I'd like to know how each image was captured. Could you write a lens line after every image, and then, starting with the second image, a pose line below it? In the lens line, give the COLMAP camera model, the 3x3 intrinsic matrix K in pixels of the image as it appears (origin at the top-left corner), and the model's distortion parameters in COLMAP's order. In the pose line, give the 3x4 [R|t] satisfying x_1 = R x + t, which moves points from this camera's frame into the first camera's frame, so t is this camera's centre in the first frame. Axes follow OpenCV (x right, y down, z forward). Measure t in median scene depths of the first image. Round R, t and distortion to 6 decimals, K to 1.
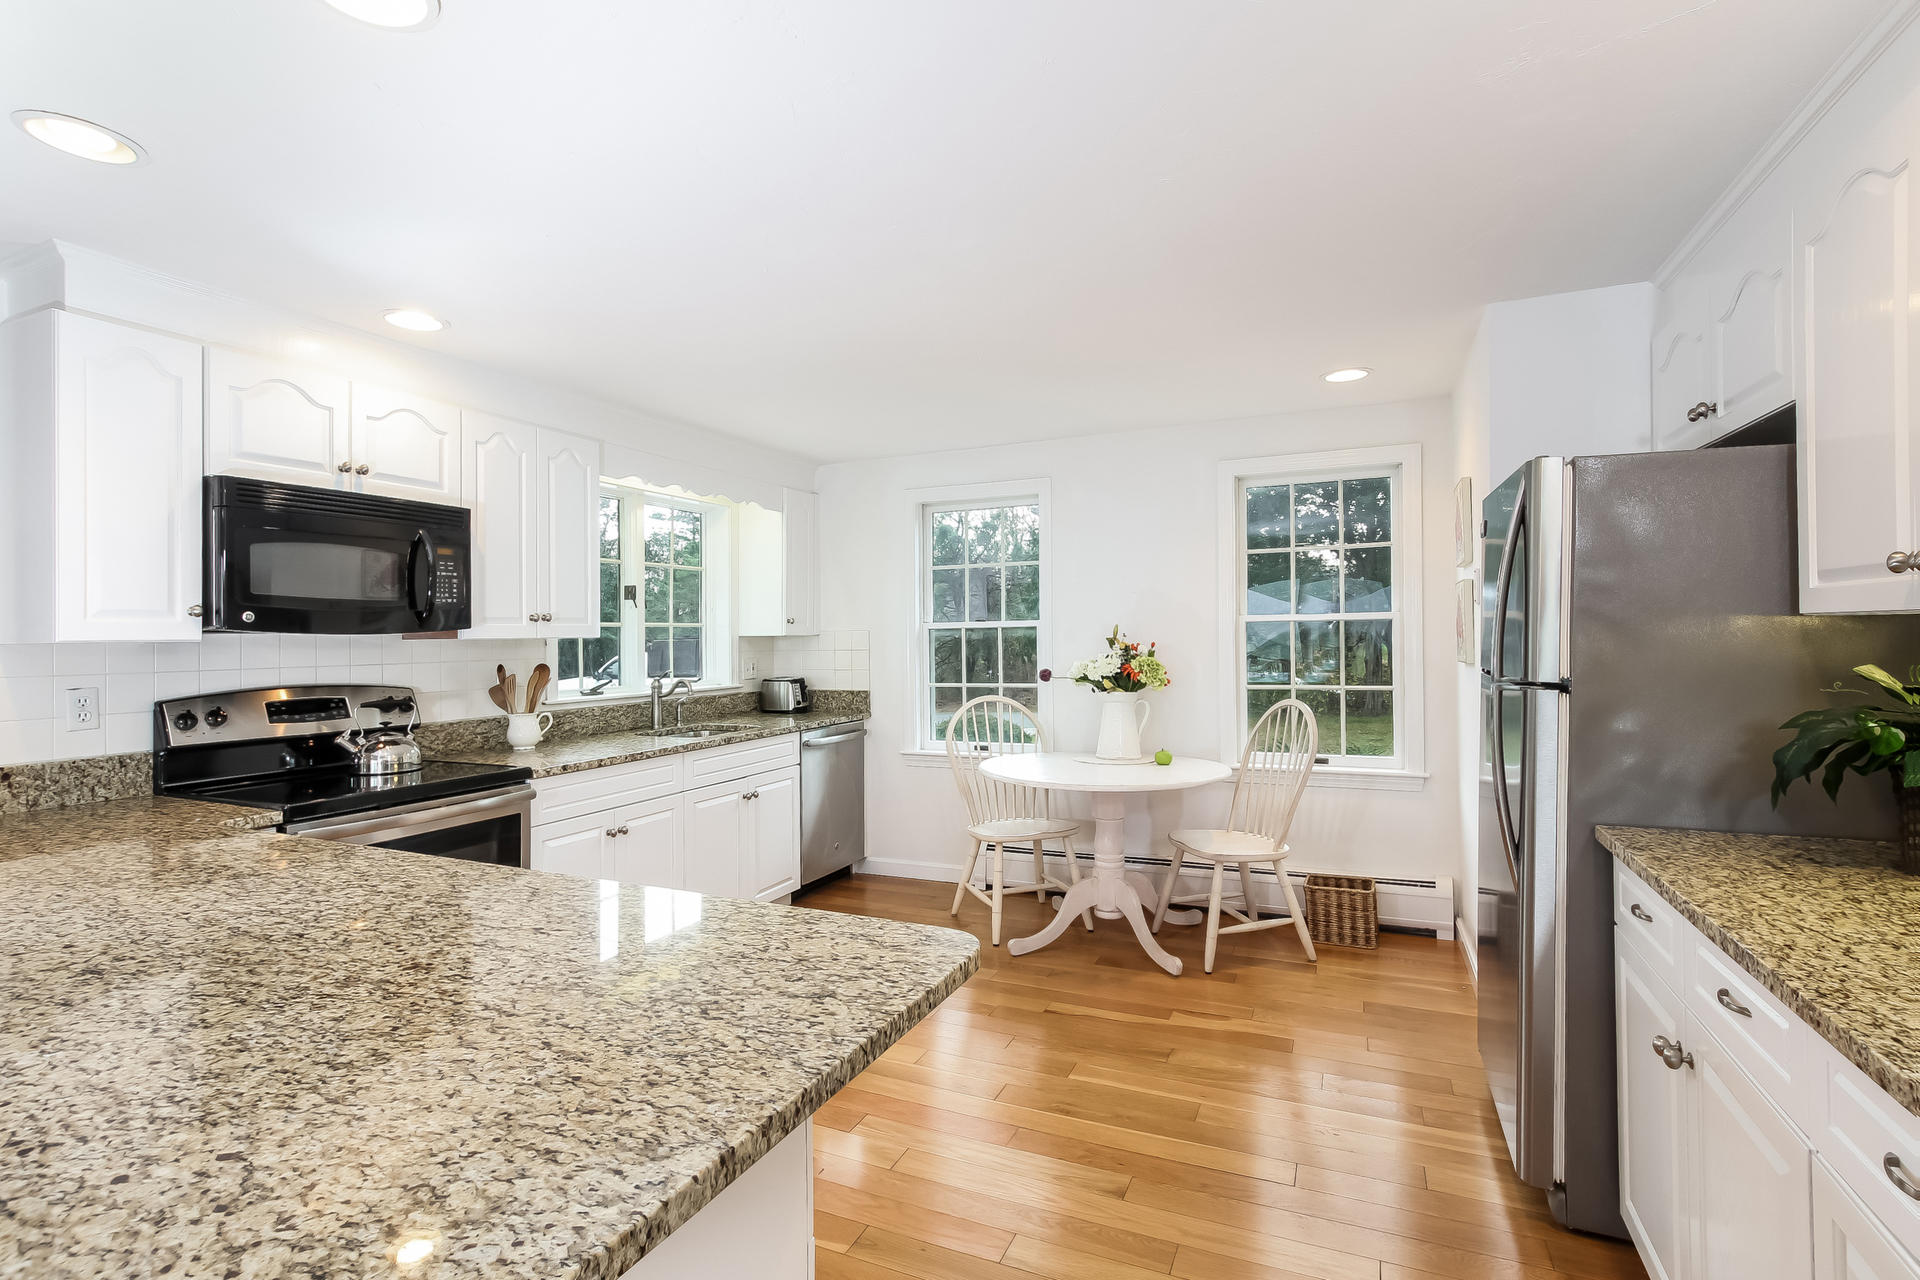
lens RADIAL K [[894.4, 0, 957.5], [0, 894.4, 651.7], [0, 0, 1]] dist [-0.002592, -0.000388]
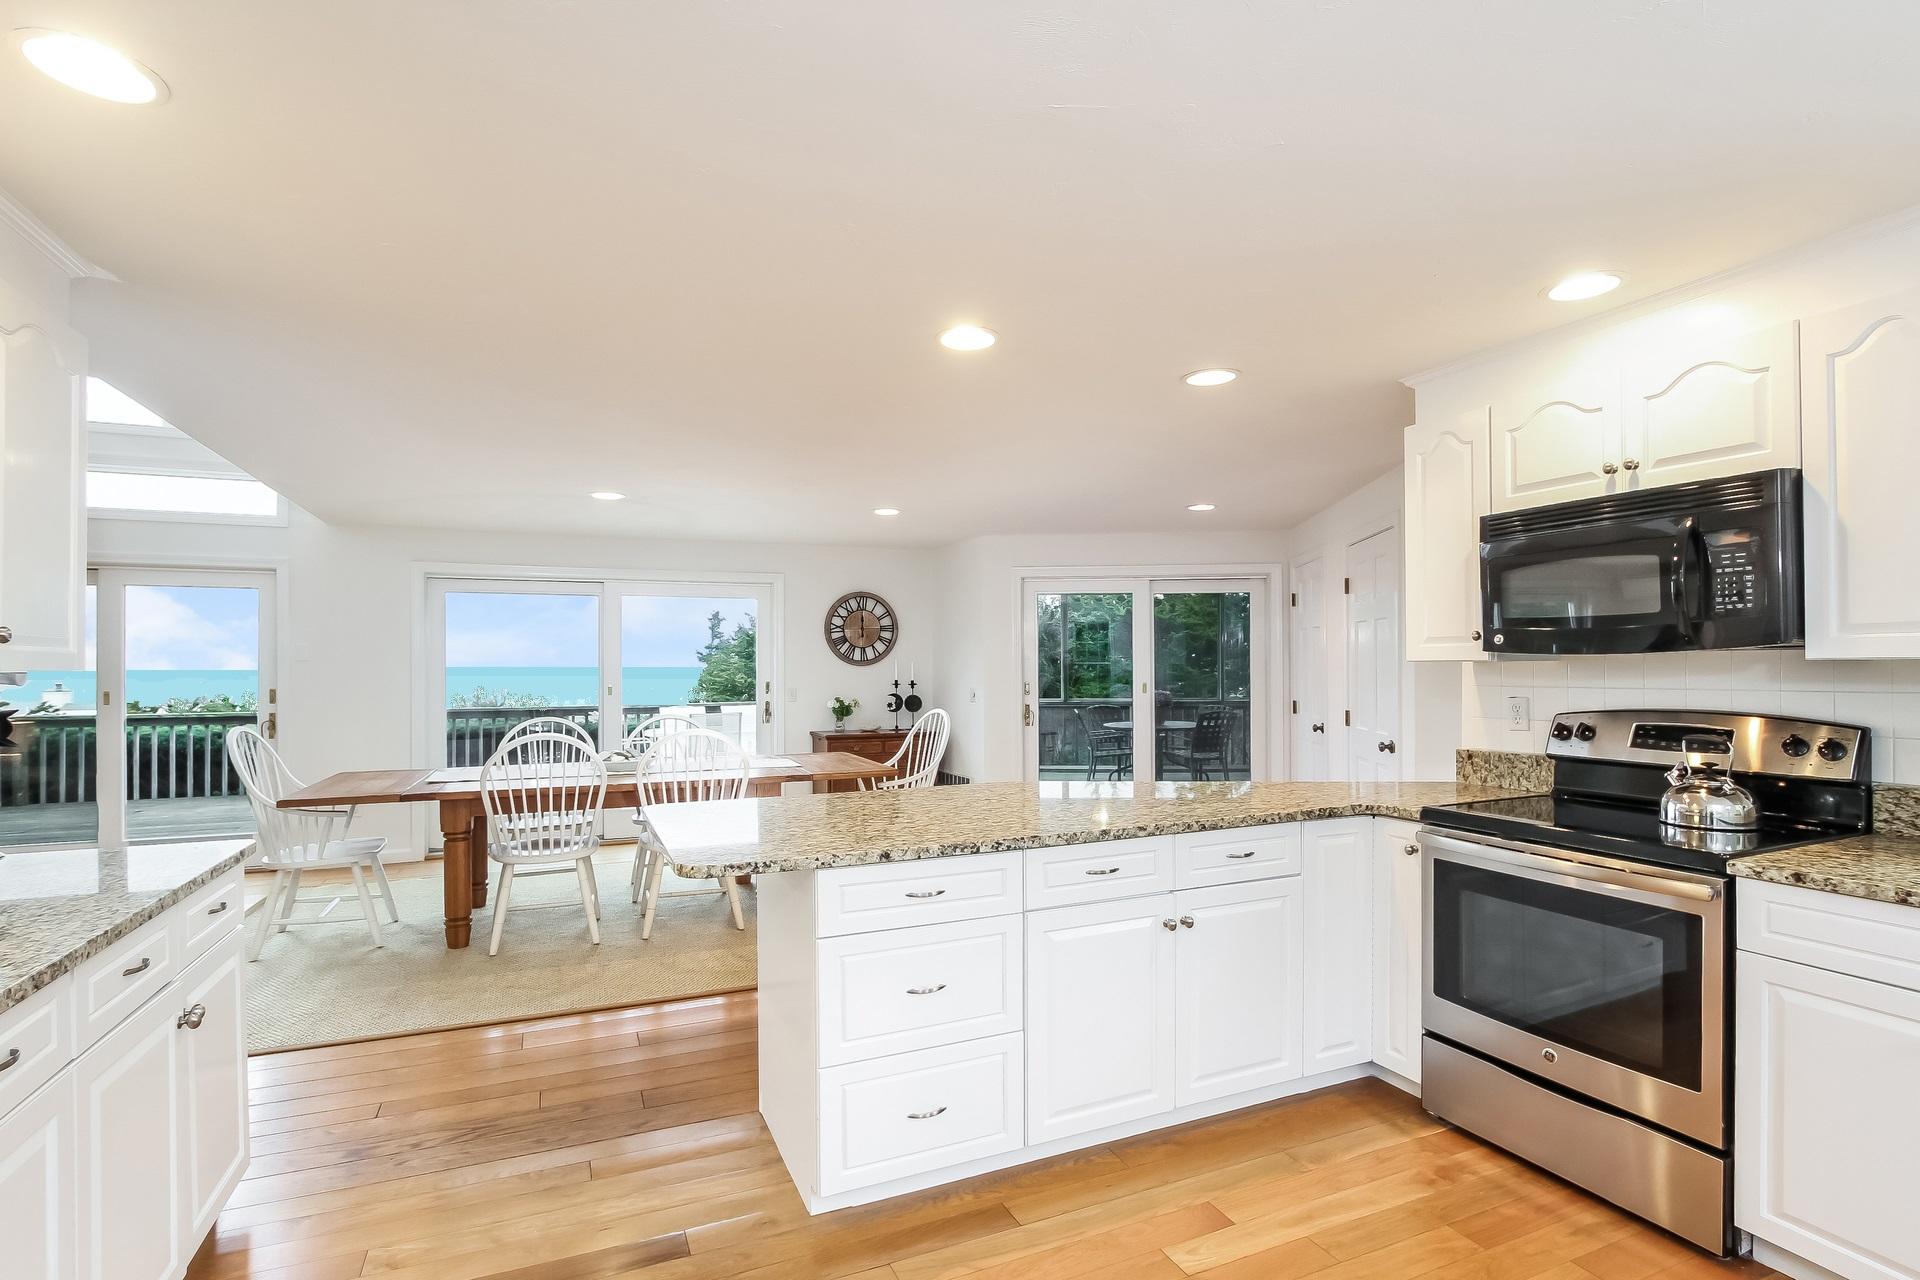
lens RADIAL K [[869.6, 0, 924.2], [0, 869.6, 645.5], [0, 0, 1]] dist [0.001915, 0.000317]
pose [[-0.637644, 0.000249, -0.770331, 0.352737], [-0.002416, 0.999994, 0.002323, -0.022873], [0.770328, 0.003343, -0.637639, 0.840025]]
